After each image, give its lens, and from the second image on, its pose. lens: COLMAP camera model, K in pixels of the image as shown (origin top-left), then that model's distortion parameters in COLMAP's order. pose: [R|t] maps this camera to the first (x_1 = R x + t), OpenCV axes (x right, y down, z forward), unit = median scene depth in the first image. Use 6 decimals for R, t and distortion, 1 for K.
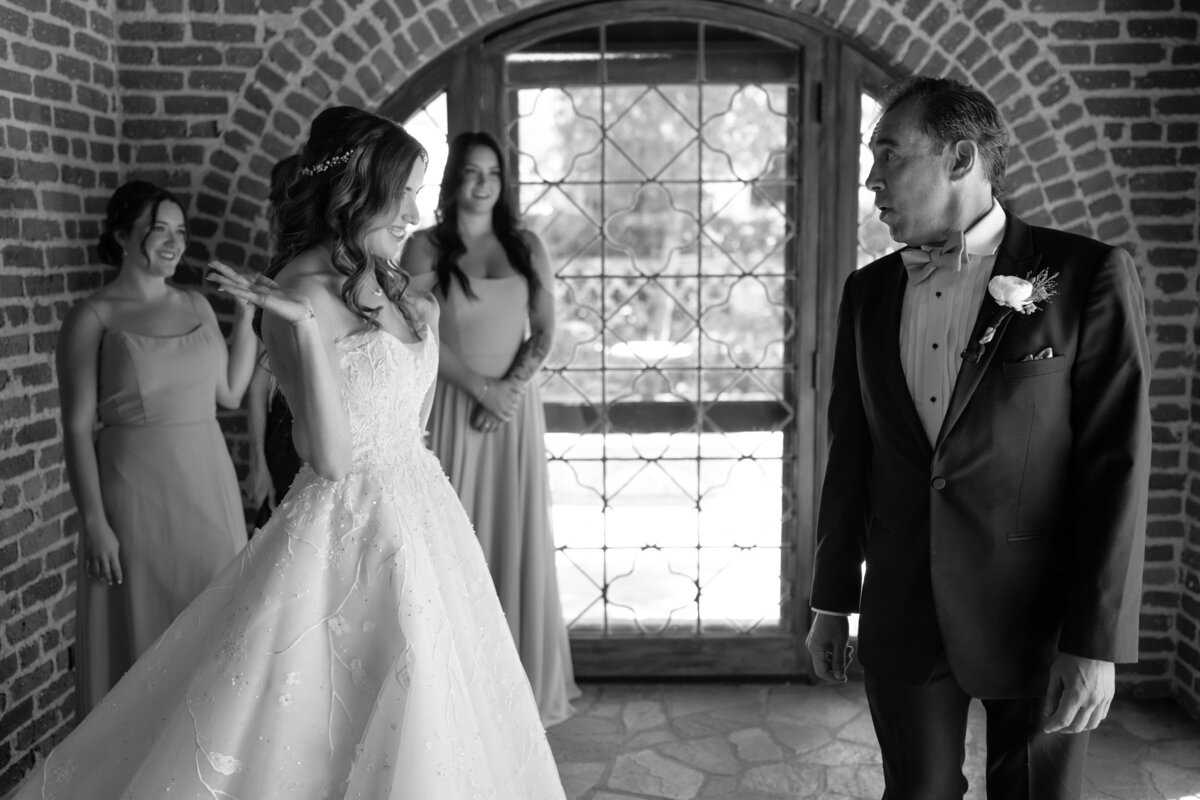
lens RADIAL K [[1153.8, 0, 617.3], [0, 1153.8, 455.0], [0, 0, 1]] dist [-0.005961, 0.000000]
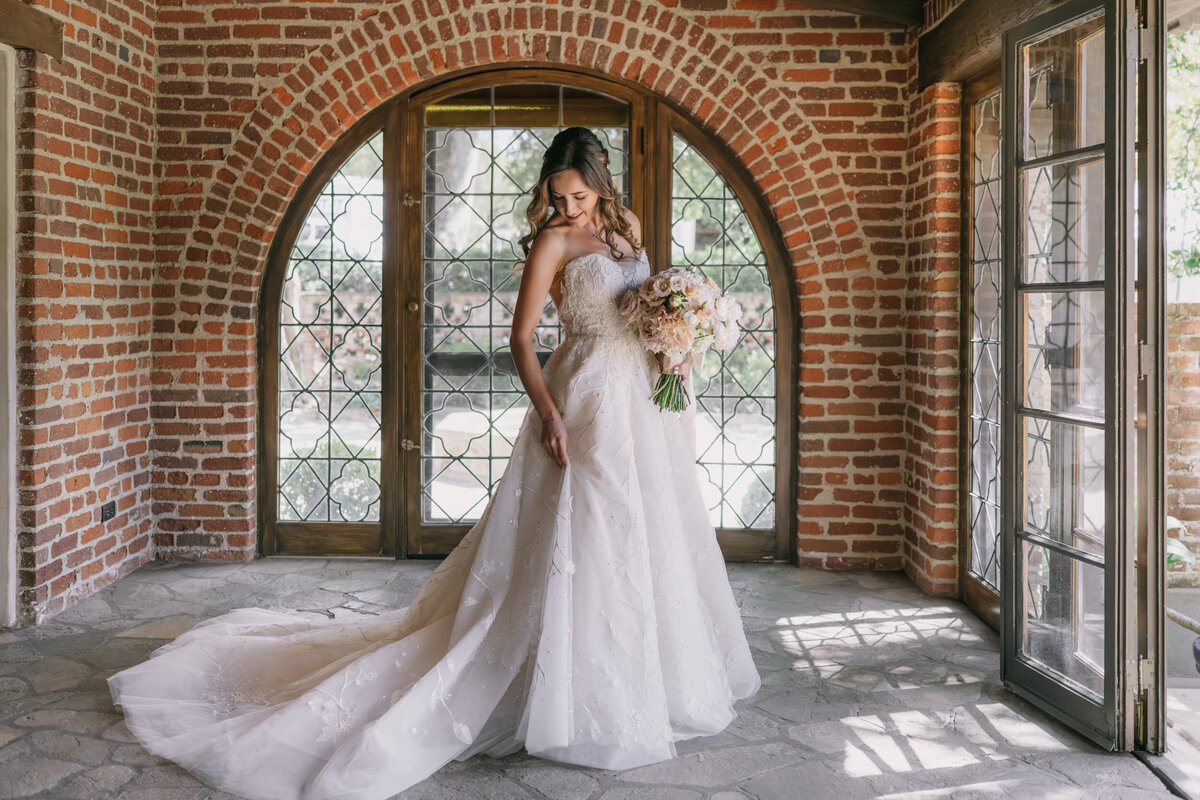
lens RADIAL K [[1066.4, 0, 556.8], [0, 1066.4, 357.8], [0, 0, 1]] dist [-0.004389, -0.031496]
pose [[0.999834, 0.013846, -0.011804, 0.090650], [-0.015046, 0.993988, -0.108447, 0.110703], [0.010231, 0.108606, 0.994032, -0.296187]]
